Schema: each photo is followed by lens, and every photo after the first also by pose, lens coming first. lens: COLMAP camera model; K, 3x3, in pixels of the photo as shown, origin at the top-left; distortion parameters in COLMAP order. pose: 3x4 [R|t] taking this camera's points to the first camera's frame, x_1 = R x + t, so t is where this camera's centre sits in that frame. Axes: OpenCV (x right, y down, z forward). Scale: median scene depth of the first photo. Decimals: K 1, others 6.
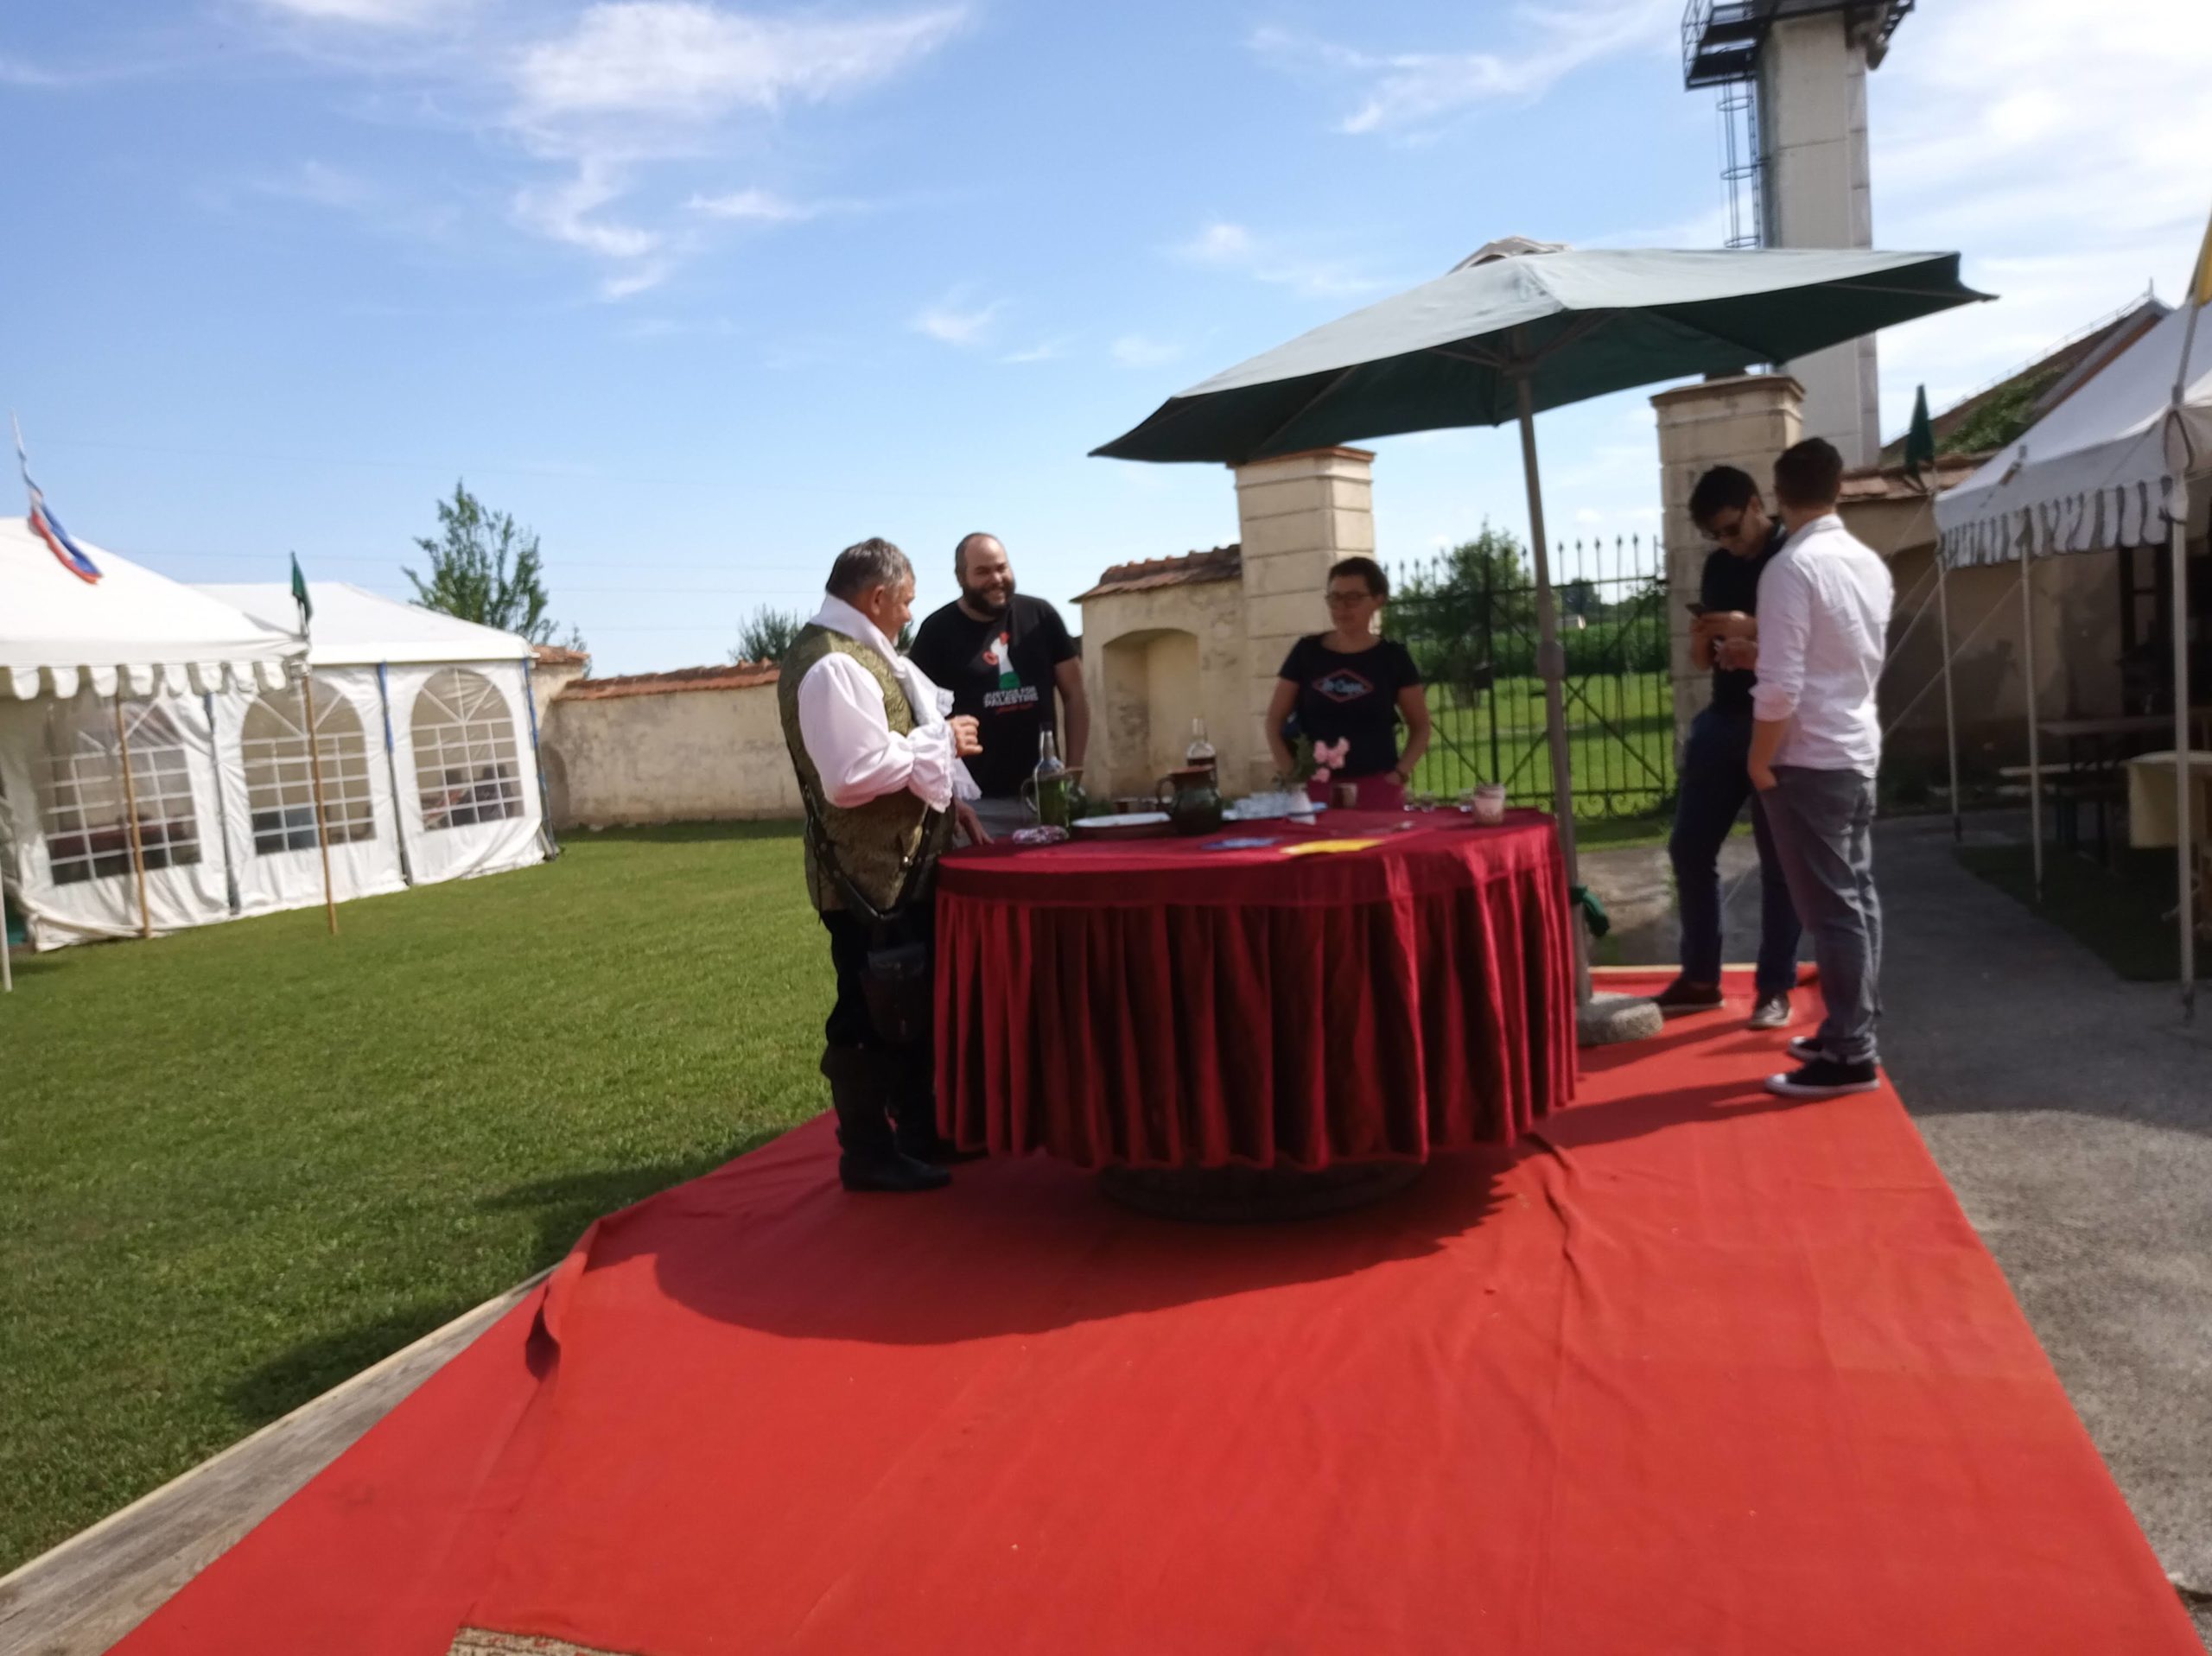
lens RADIAL K [[1722.1, 0, 1106.0], [0, 1722.1, 828.0], [0, 0, 1]] dist [0.030422, -0.117763]
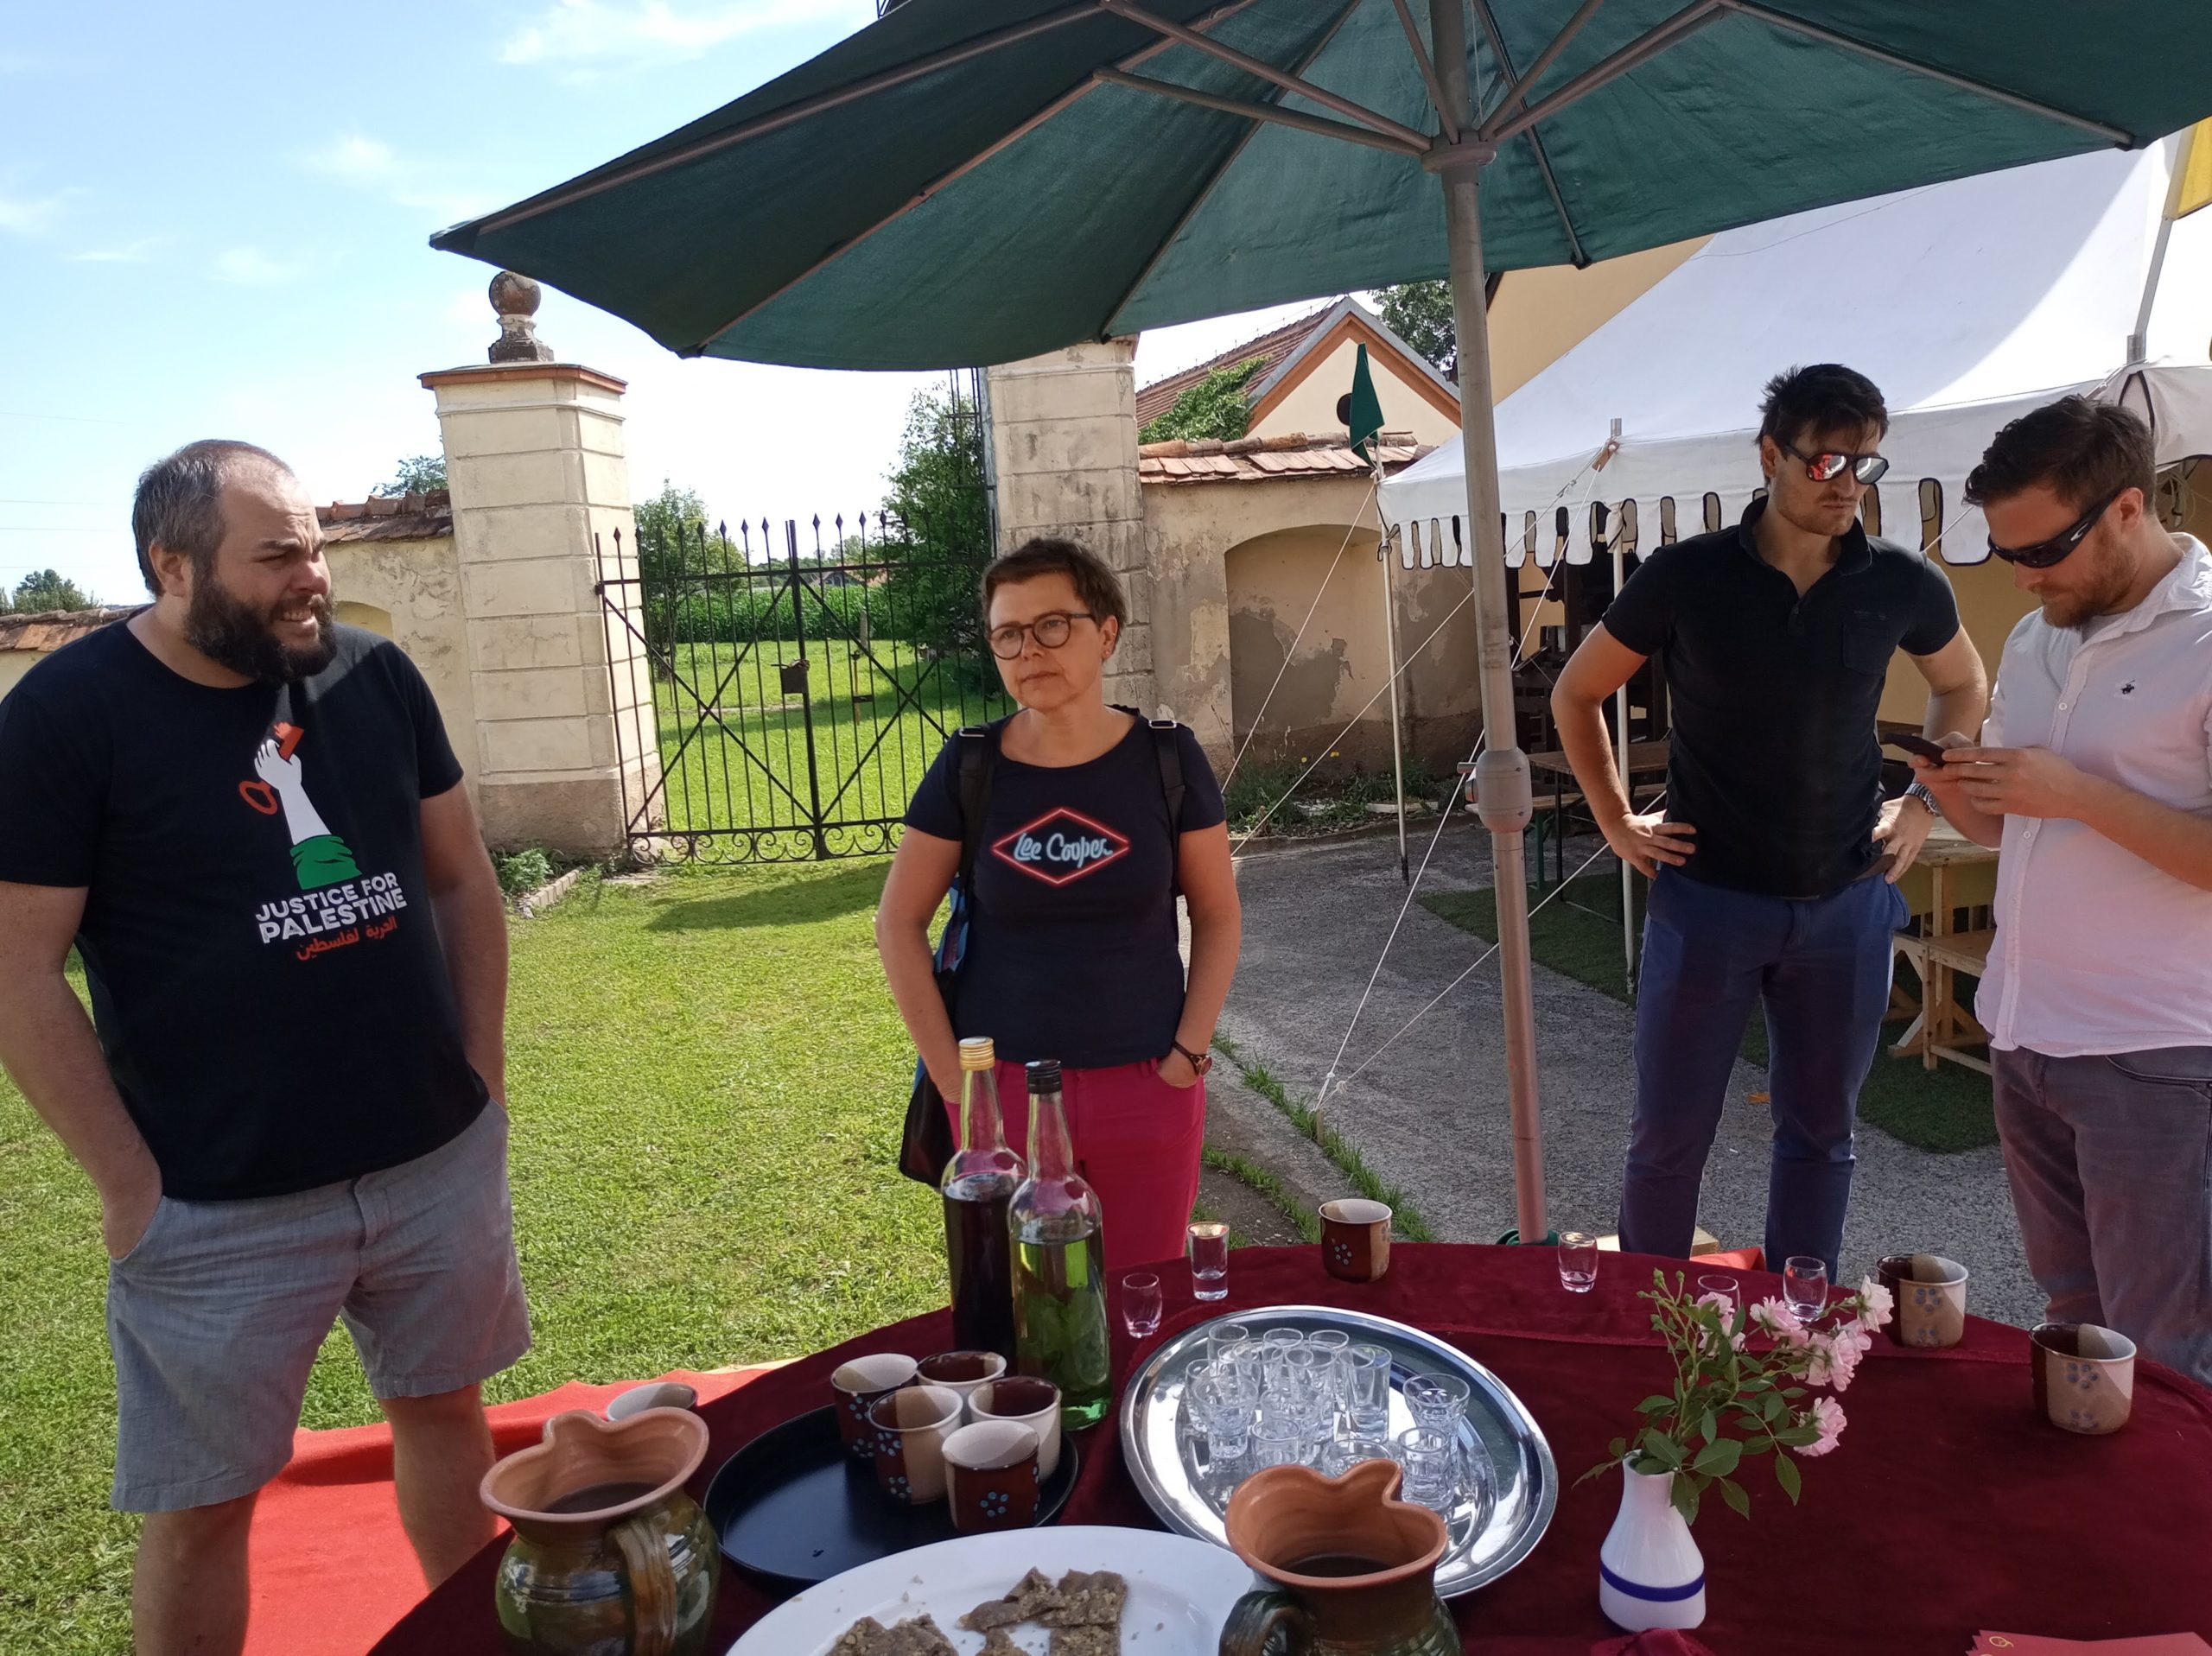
lens RADIAL K [[1722.1, 0, 1106.0], [0, 1722.1, 828.0], [0, 0, 1]] dist [0.030422, -0.117763]
pose [[0.881040, -0.038411, 0.471480, -0.028818], [0.027573, 0.999173, 0.029878, -0.034911], [-0.472238, -0.013324, 0.881370, 0.215804]]
